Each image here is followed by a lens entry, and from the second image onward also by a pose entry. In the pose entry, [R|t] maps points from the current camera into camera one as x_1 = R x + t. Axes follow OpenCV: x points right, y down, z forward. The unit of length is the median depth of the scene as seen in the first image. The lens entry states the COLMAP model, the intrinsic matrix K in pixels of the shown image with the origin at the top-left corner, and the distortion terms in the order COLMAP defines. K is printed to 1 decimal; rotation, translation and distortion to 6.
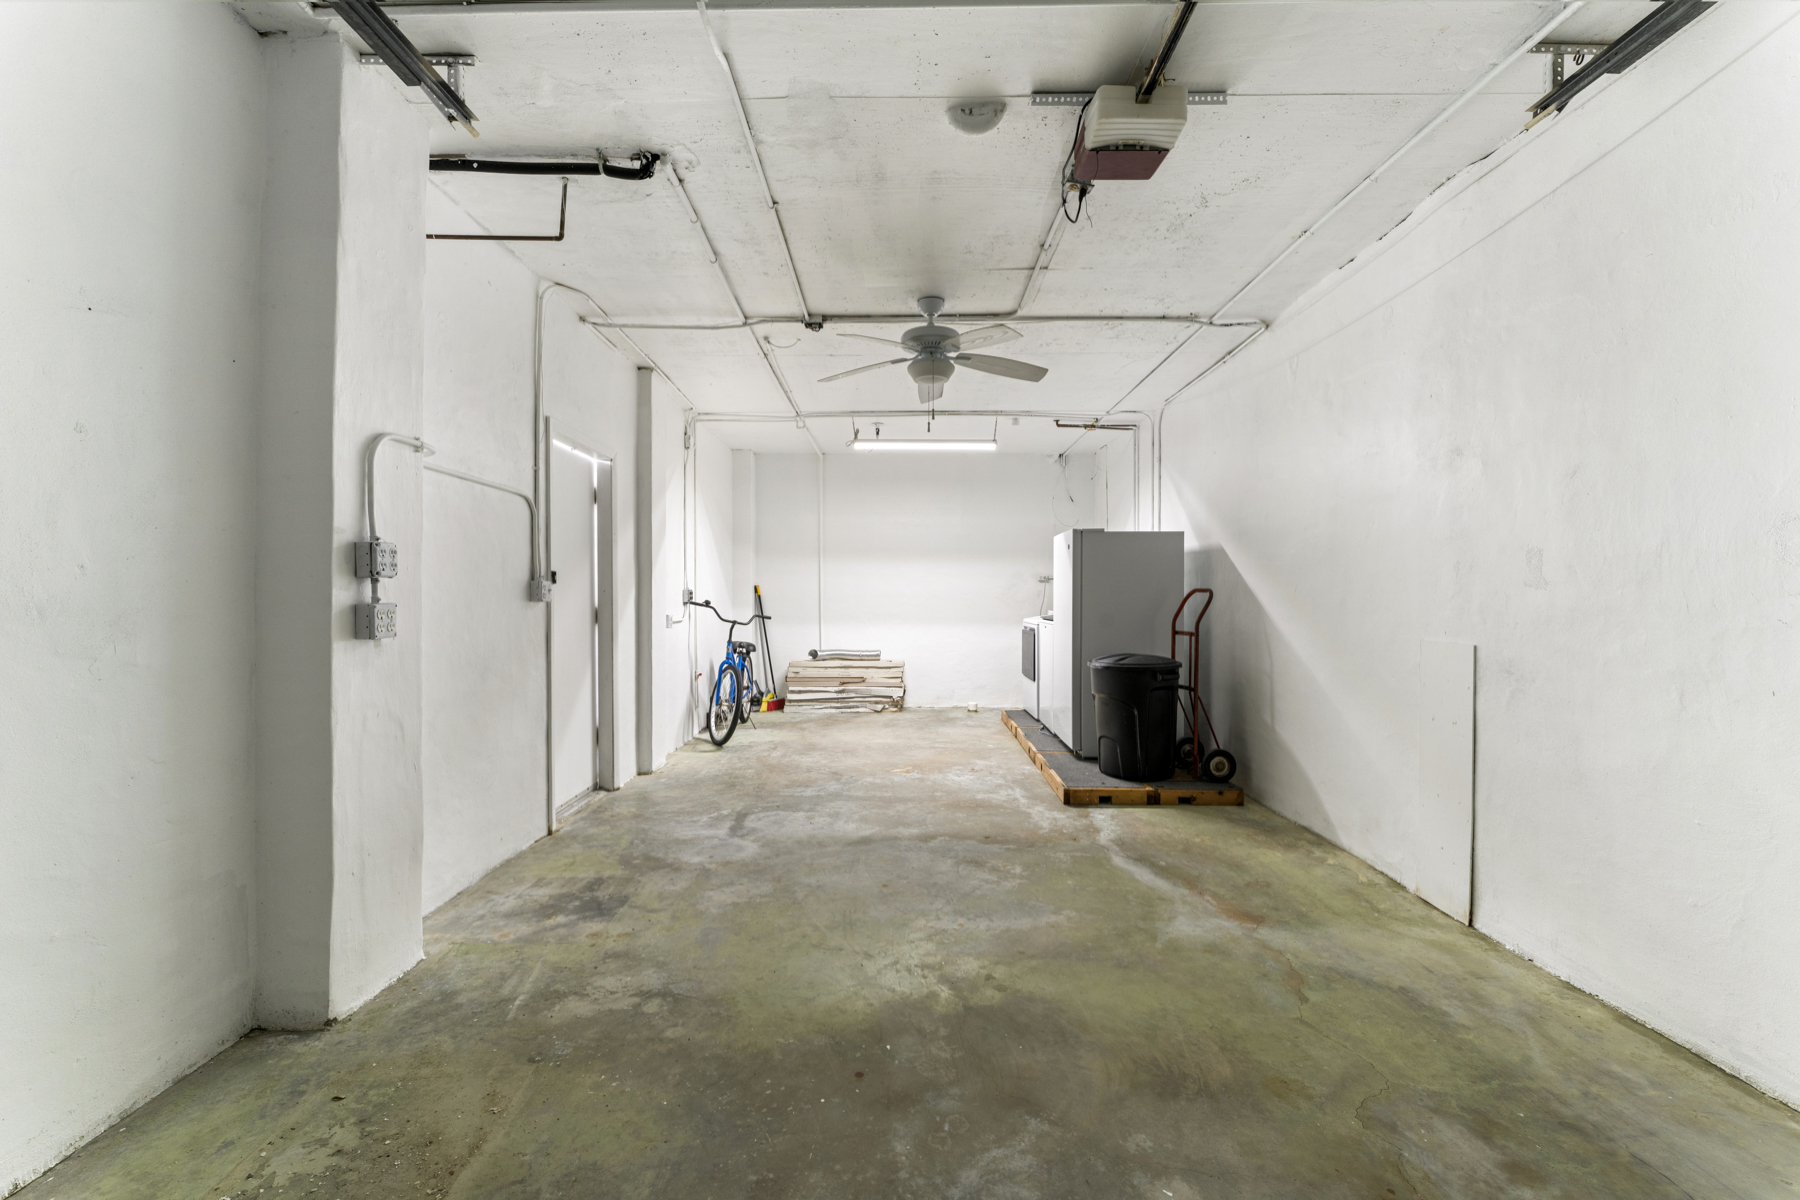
lens RADIAL K [[753.3, 0, 900.8], [0, 753.3, 600.3], [0, 0, 1]] dist [0.002628, 0.000490]
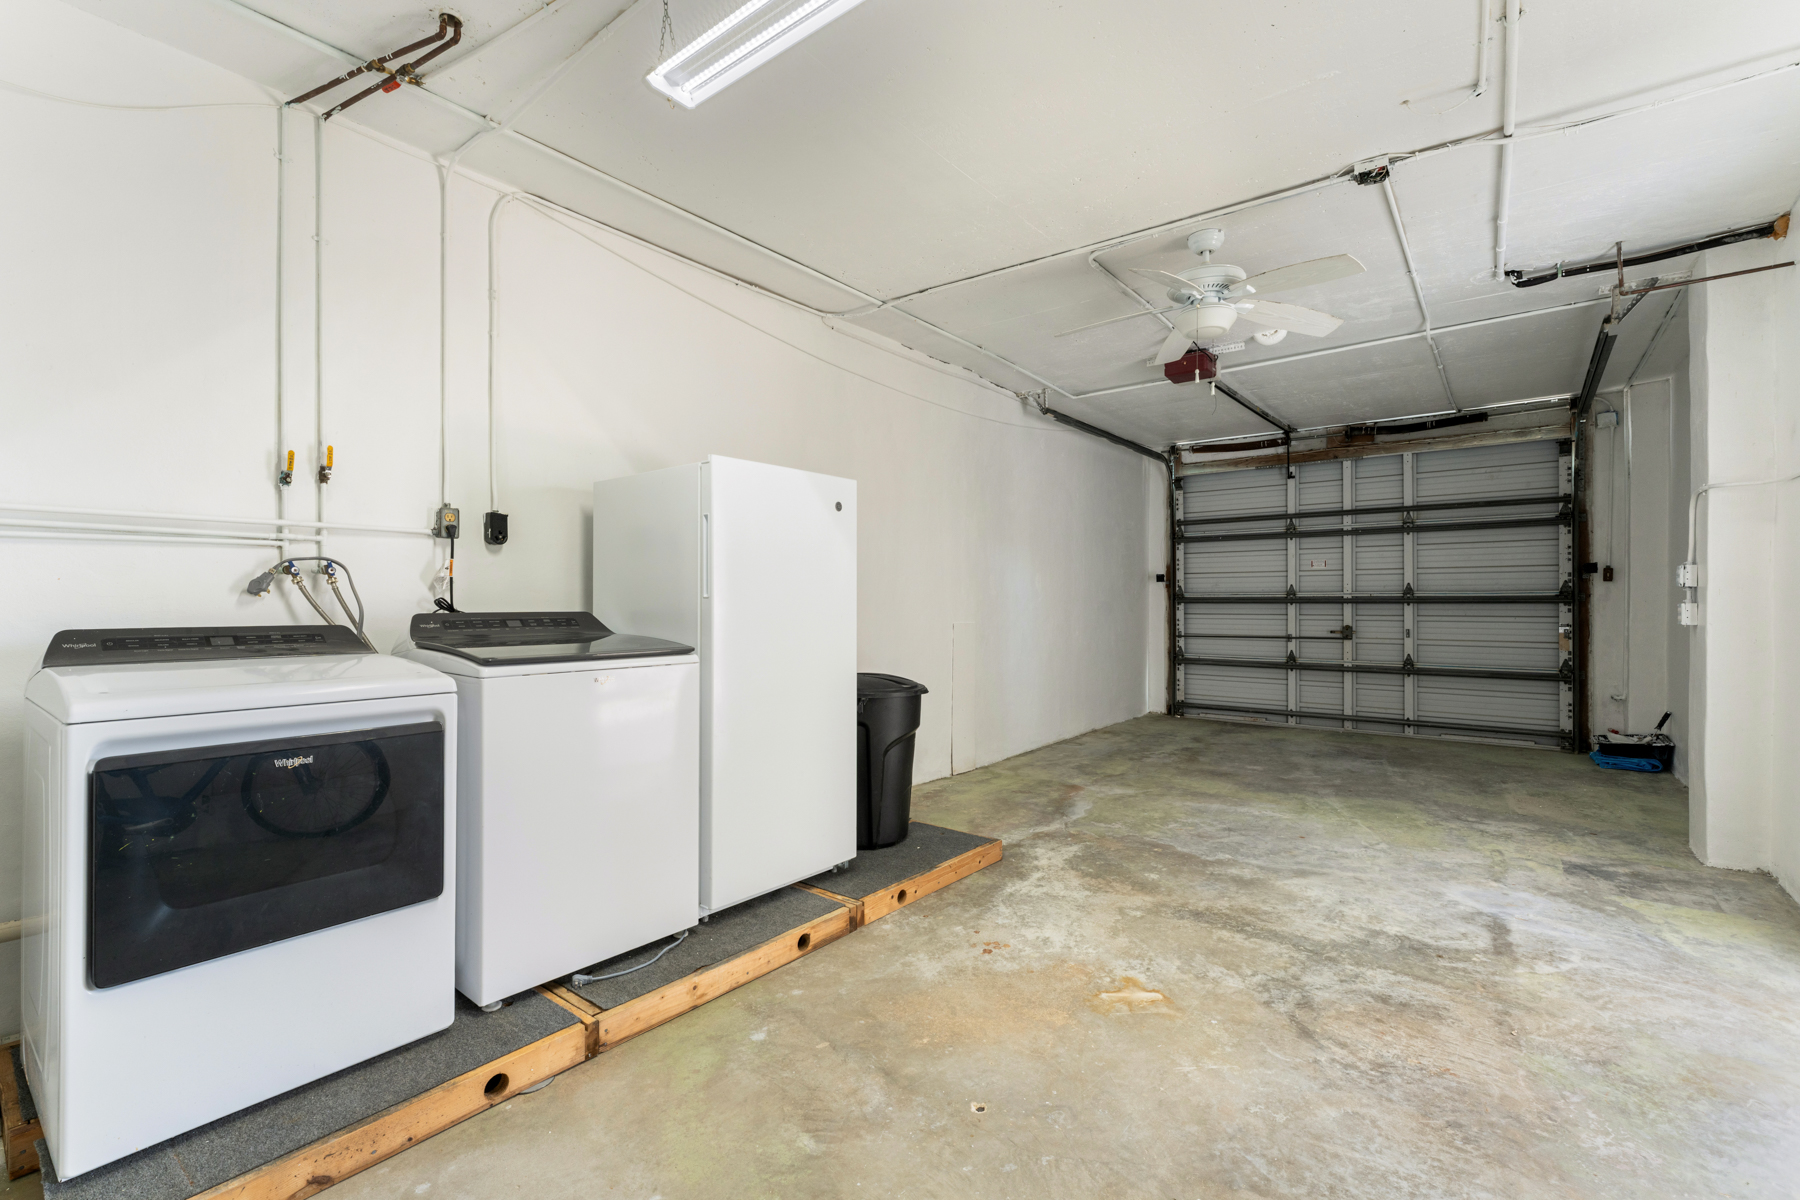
lens RADIAL K [[782.2, 0, 897.8], [0, 782.2, 600.5], [0, 0, 1]] dist [0.000211, -0.000251]
pose [[-0.788480, -0.001836, 0.615057, -0.229880], [0.001034, 0.999990, 0.004310, -0.005741], [-0.615059, 0.004034, -0.788471, 1.955391]]
